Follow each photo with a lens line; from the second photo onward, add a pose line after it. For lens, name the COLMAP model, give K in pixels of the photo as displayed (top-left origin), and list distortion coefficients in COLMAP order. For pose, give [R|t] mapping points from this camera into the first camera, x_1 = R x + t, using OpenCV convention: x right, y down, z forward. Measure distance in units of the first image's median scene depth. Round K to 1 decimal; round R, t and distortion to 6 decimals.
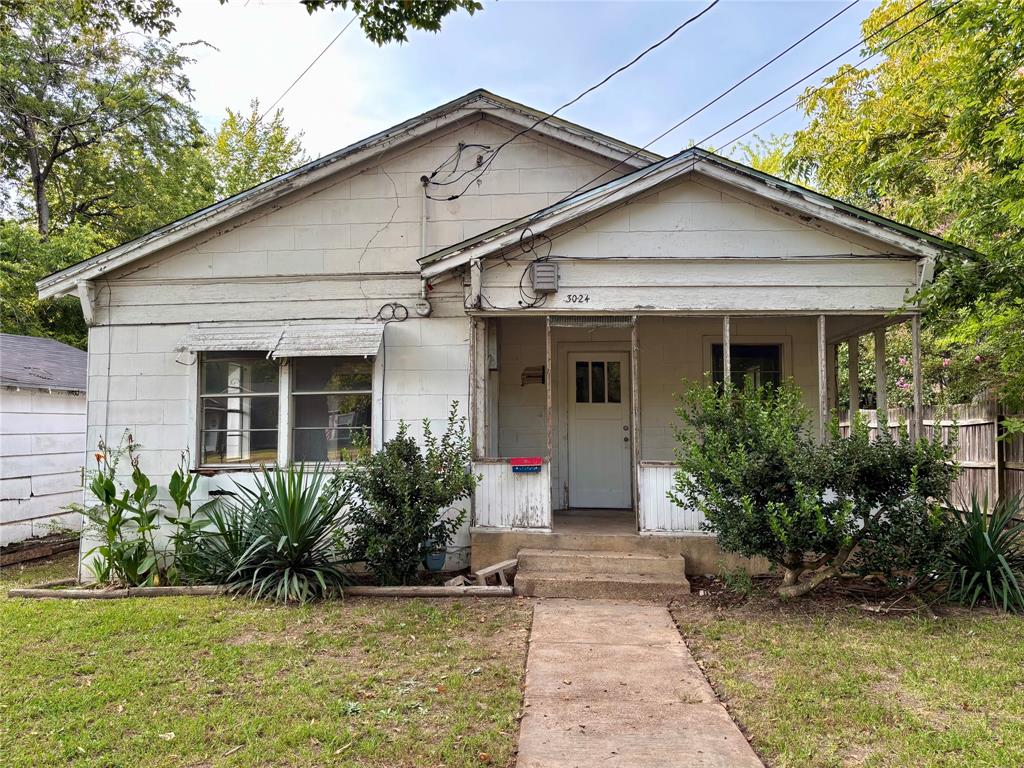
lens RADIAL K [[782.6, 0, 507.8], [0, 782.6, 384.9], [0, 0, 1]] dist [-0.000611, -0.006121]
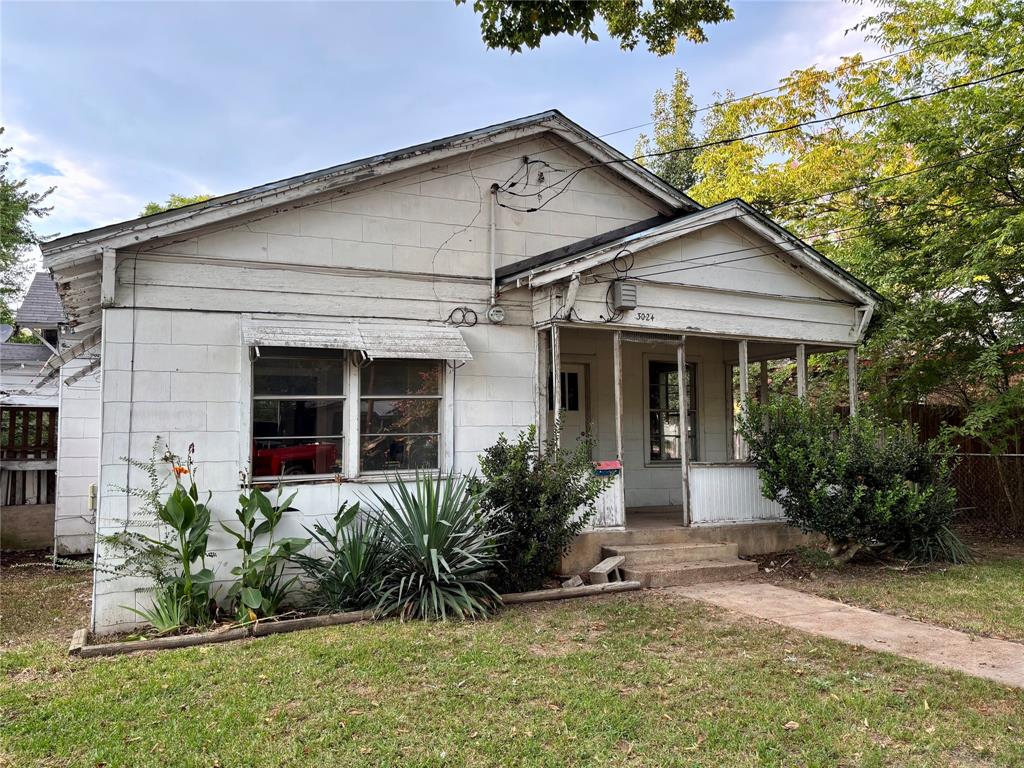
lens RADIAL K [[782.6, 0, 506.4], [0, 782.6, 383.1], [0, 0, 1]] dist [-0.000611, -0.006121]
pose [[0.874850, 0.028639, 0.483547, -0.587265], [-0.021460, 0.999562, -0.020373, 0.009462], [-0.483918, 0.007446, 0.875082, 0.118898]]
